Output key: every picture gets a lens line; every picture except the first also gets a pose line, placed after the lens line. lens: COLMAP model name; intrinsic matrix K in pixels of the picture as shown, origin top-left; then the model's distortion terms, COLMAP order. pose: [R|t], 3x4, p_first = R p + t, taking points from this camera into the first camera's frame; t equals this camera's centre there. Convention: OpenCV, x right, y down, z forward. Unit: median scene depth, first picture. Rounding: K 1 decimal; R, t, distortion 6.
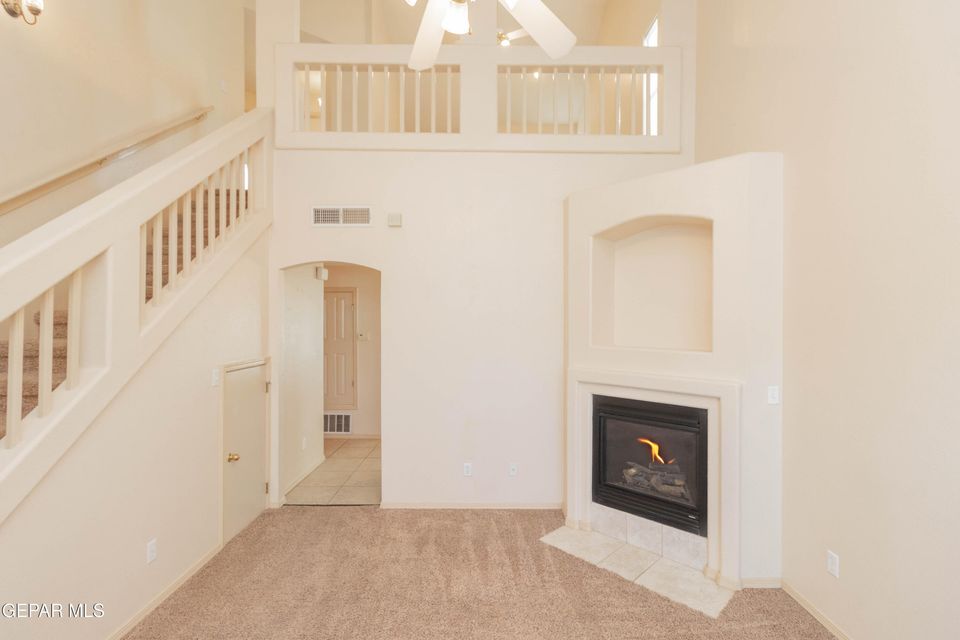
lens RADIAL K [[449.2, 0, 489.5], [0, 449.2, 317.3], [0, 0, 1]] dist [0.002221, 0.000410]
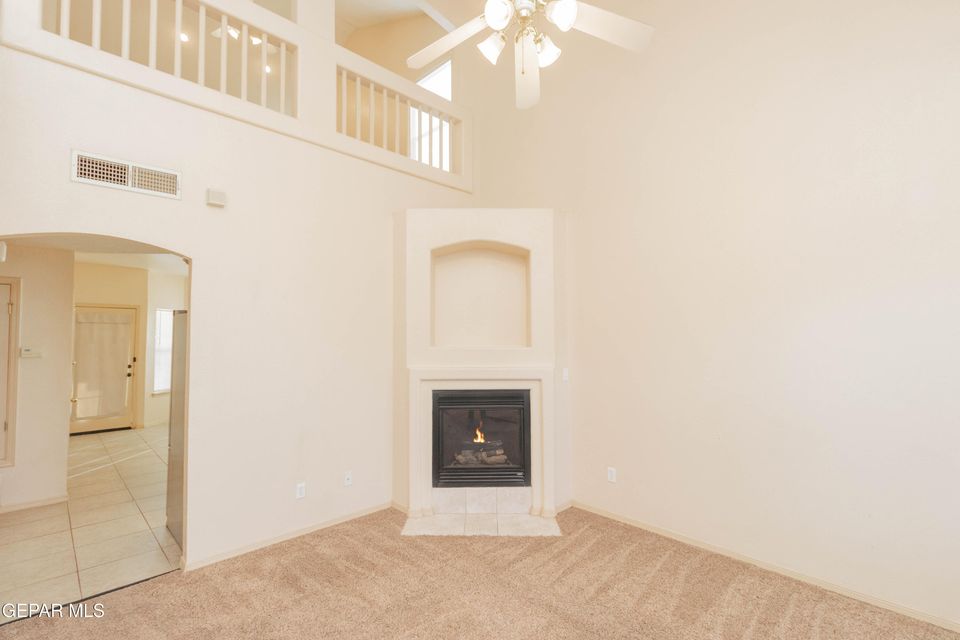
lens RADIAL K [[449.2, 0, 472.8], [0, 449.2, 316.9], [0, 0, 1]] dist [0.002221, 0.000410]
pose [[0.720449, 0.019106, 0.693245, -0.497334], [0.003545, 0.999506, -0.031231, 0.025988], [-0.693499, 0.024958, 0.720025, 0.129483]]
